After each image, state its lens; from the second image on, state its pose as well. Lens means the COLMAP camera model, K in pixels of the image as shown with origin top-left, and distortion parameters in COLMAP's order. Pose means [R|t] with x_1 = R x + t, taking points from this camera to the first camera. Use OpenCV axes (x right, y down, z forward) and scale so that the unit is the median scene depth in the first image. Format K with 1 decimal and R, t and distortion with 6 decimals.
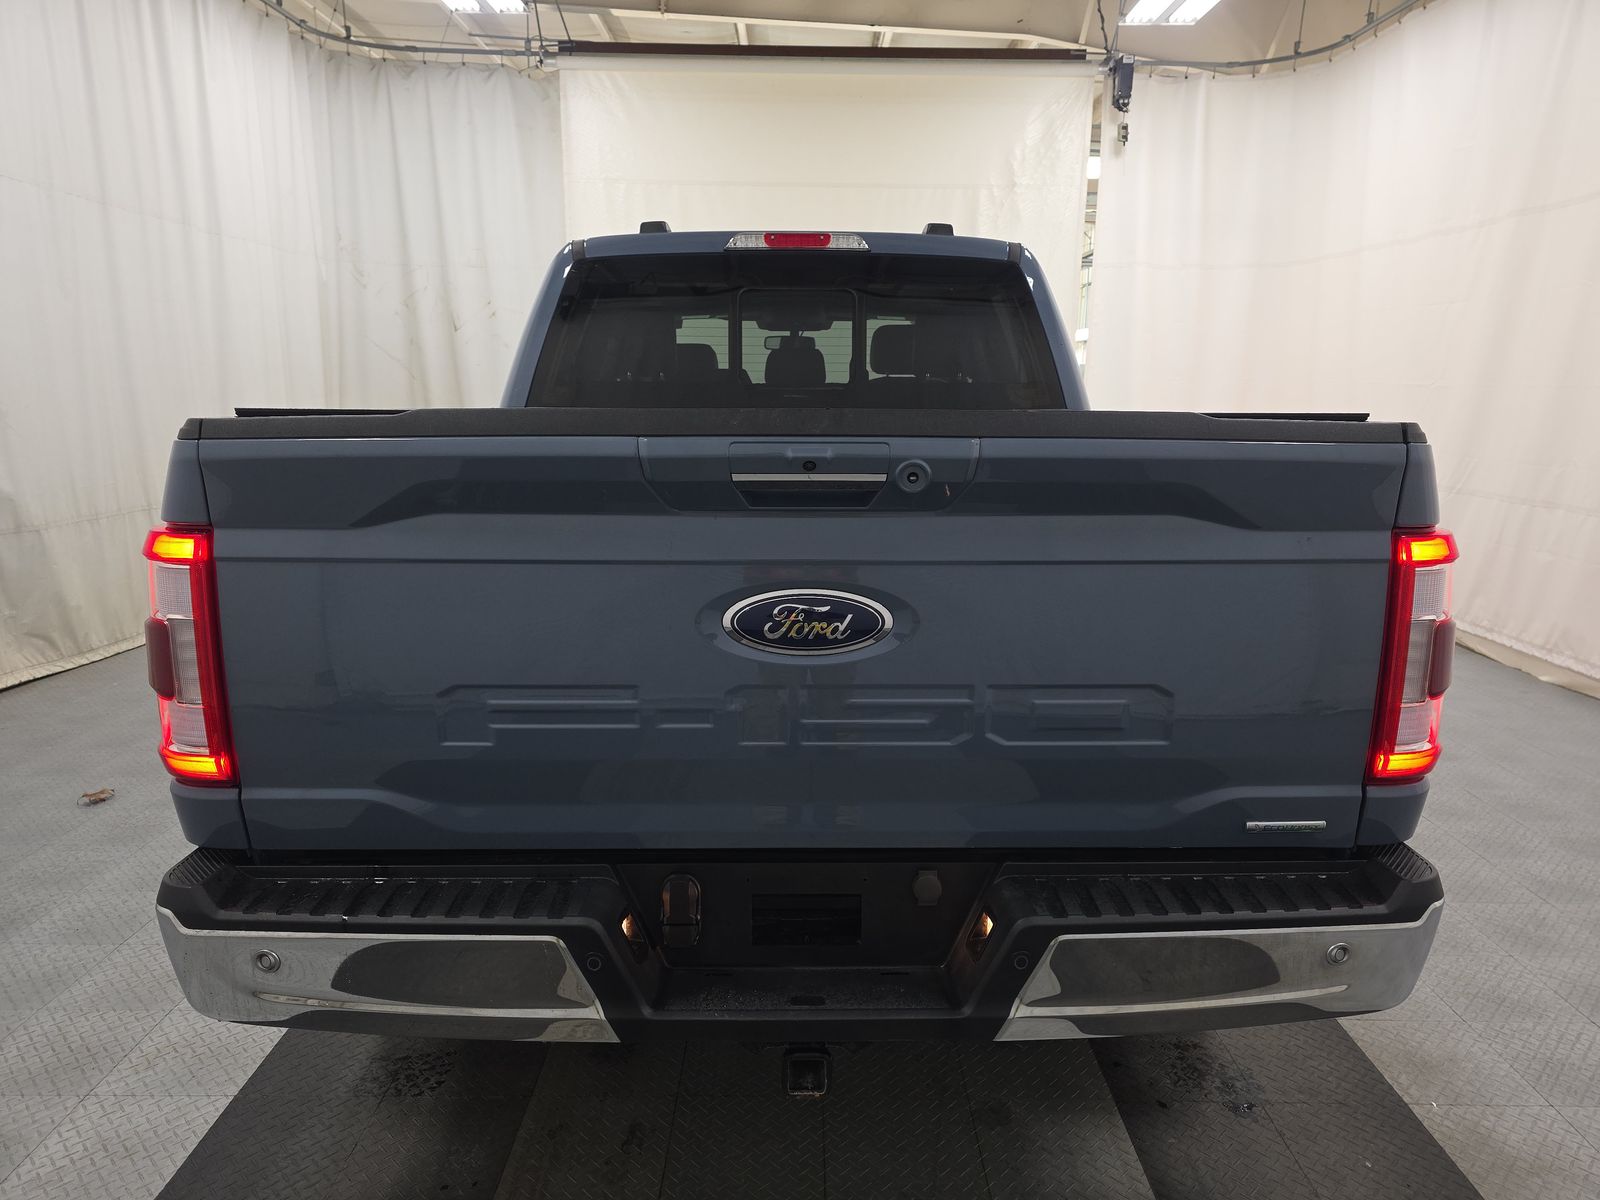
lens RADIAL K [[1121.5, 0, 800.0], [0, 1121.5, 600.0], [0, 0, 1]] dist [0.007458, 0.003123]
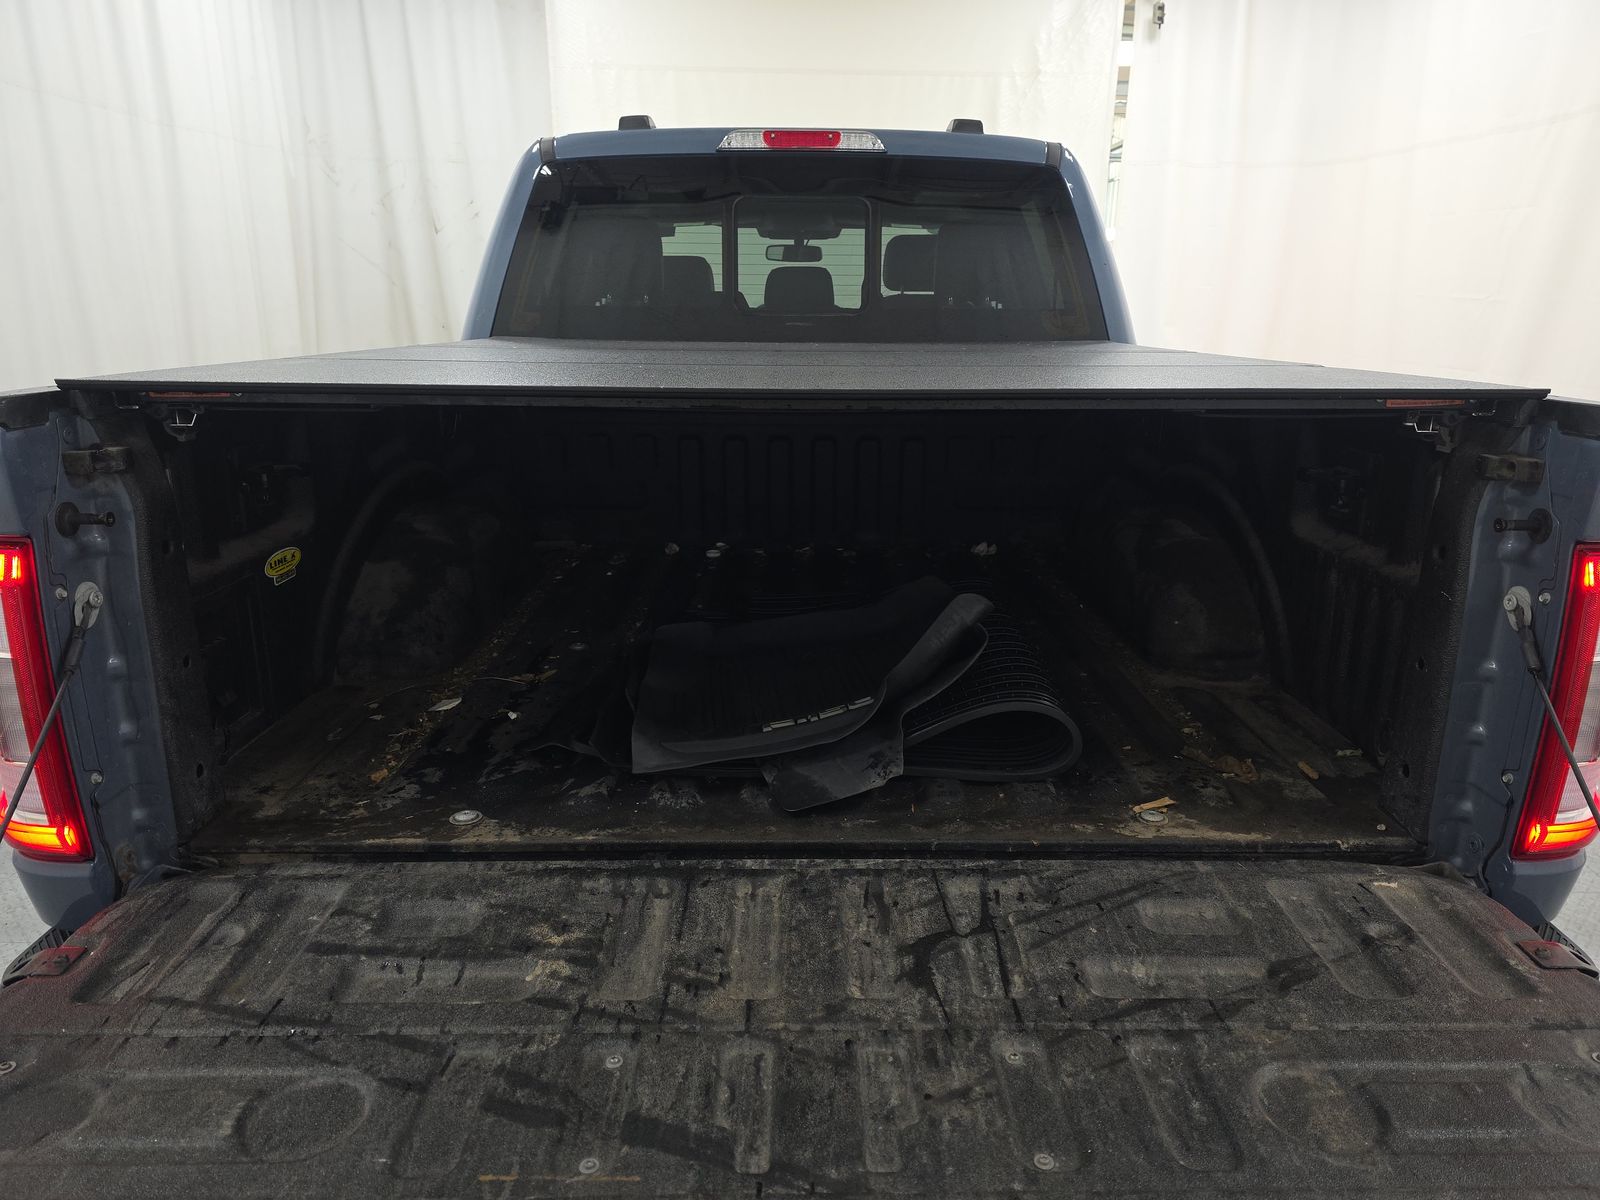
lens RADIAL K [[1120.1, 0, 807.0], [0, 1120.1, 606.2], [0, 0, 1]] dist [0.005591, -0.002626]
pose [[0.999995, 0.002577, 0.001844, 0.000799], [-0.002734, 0.995874, 0.090707, -0.034735], [-0.001603, -0.090712, 0.995876, 0.092899]]
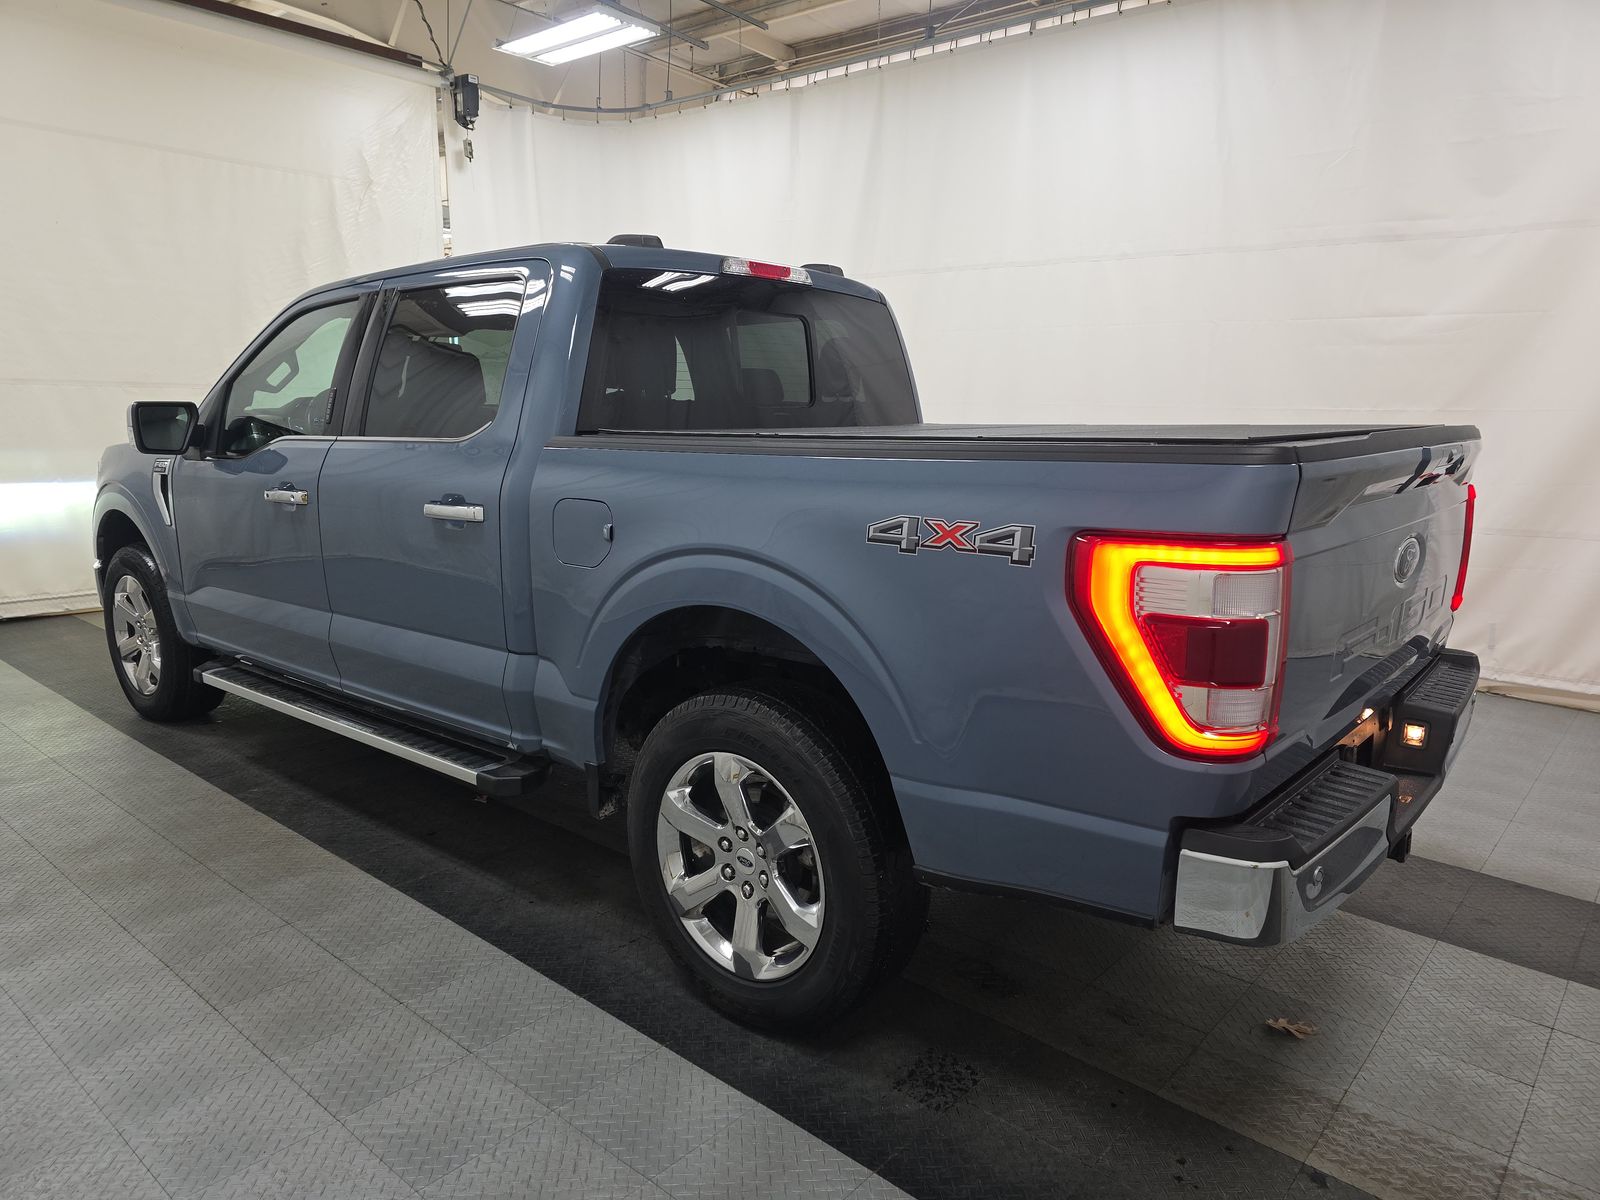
lens RADIAL K [[1121.5, 0, 800.0], [0, 1121.5, 600.0], [0, 0, 1]] dist [0.007458, 0.003123]
pose [[0.647505, -0.123703, 0.751954, -0.690313], [0.123500, 0.990727, 0.056637, -0.052202], [-0.751987, 0.056194, 0.656778, 0.234366]]
